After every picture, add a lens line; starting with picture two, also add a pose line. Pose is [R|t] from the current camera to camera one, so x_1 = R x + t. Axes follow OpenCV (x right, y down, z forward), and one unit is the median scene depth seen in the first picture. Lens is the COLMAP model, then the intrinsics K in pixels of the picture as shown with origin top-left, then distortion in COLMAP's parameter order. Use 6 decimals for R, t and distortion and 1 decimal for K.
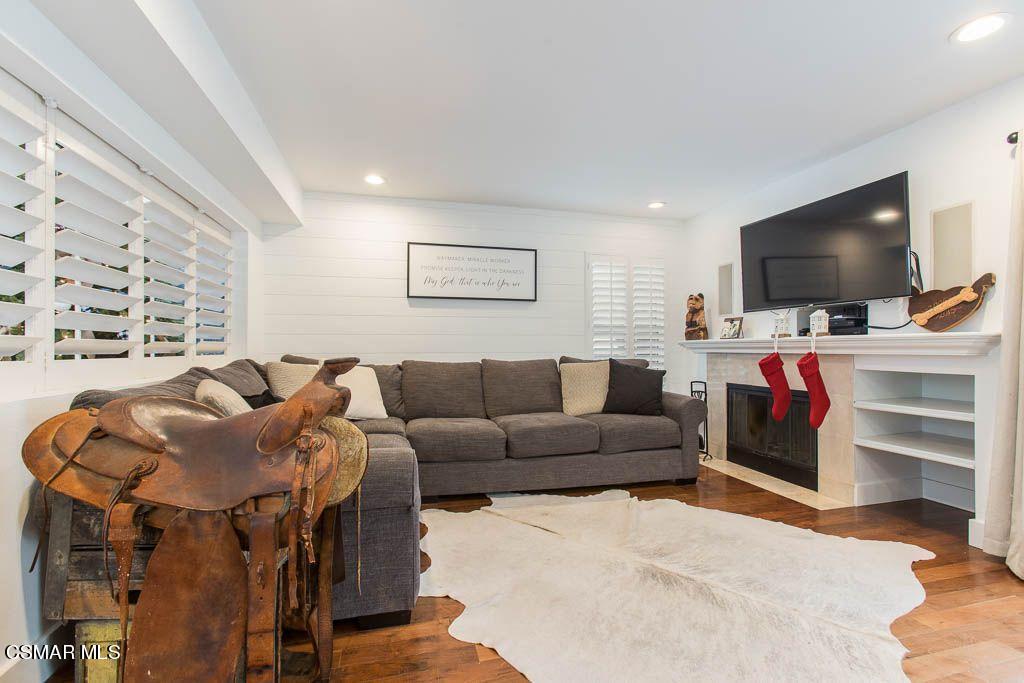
lens RADIAL K [[469.0, 0, 517.5], [0, 469.0, 340.2], [0, 0, 1]] dist [-0.004228, 0.006598]
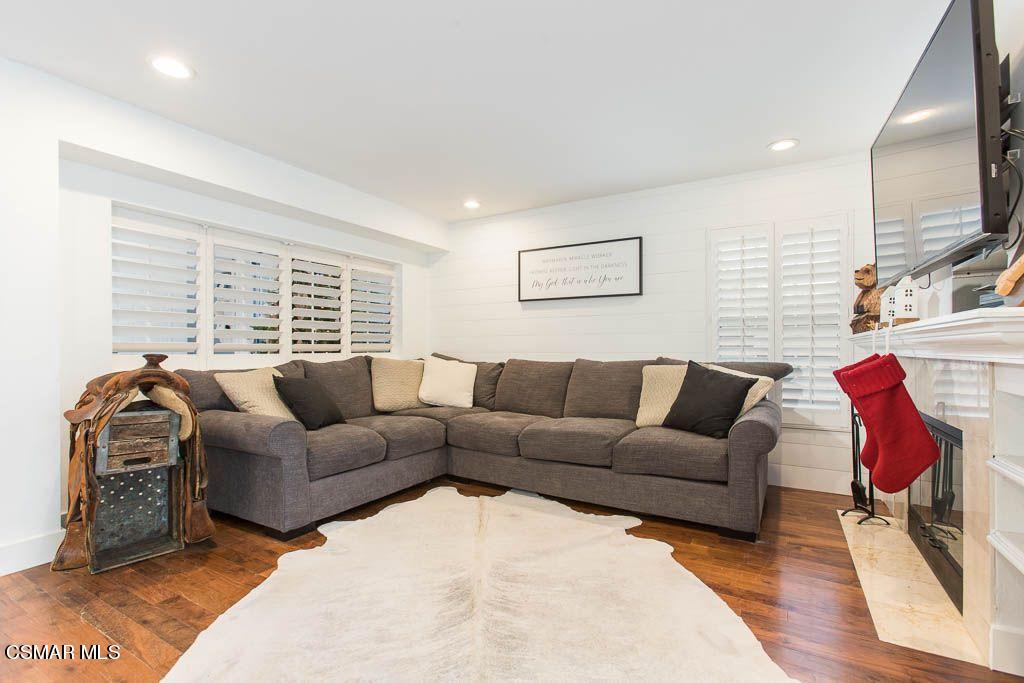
lens RADIAL K [[469.0, 0, 505.7], [0, 469.0, 343.2], [0, 0, 1]] dist [-0.004228, 0.006598]
pose [[0.692096, -0.008151, -0.721760, 0.663842], [0.013997, 0.999900, 0.002130, 0.004001], [0.721670, -0.011577, 0.692141, 0.266574]]
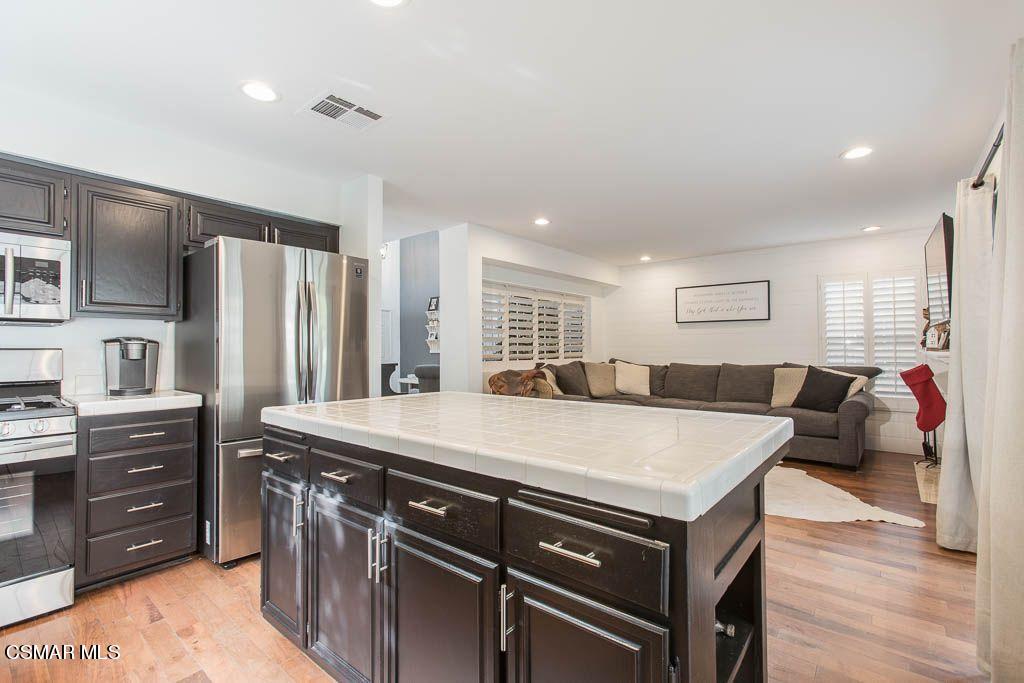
lens RADIAL K [[469.0, 0, 519.9], [0, 469.0, 334.5], [0, 0, 1]] dist [-0.004228, 0.006598]
pose [[0.587257, -0.025754, -0.808991, 0.907860], [0.017227, 0.999665, -0.019318, -0.038794], [0.809217, -0.002592, 0.587504, -0.438914]]
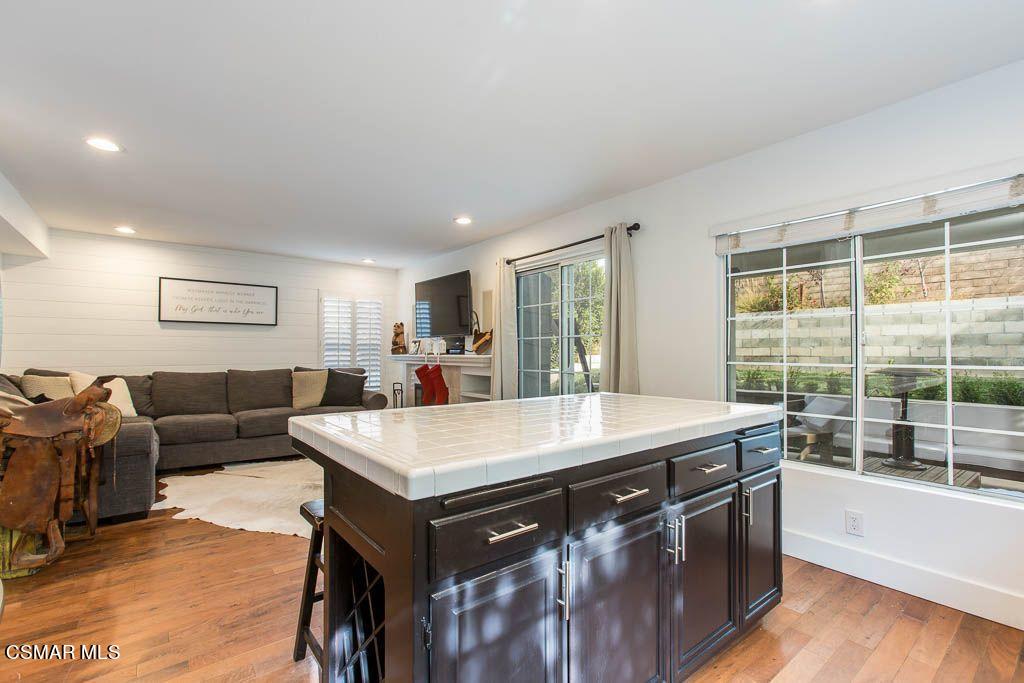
lens RADIAL K [[469.0, 0, 515.9], [0, 469.0, 342.6], [0, 0, 1]] dist [-0.004228, 0.006598]
pose [[0.921820, 0.008563, 0.387524, 0.200463], [-0.007279, 0.999962, -0.004780, -0.044118], [-0.387550, 0.001586, 0.921847, -0.658032]]
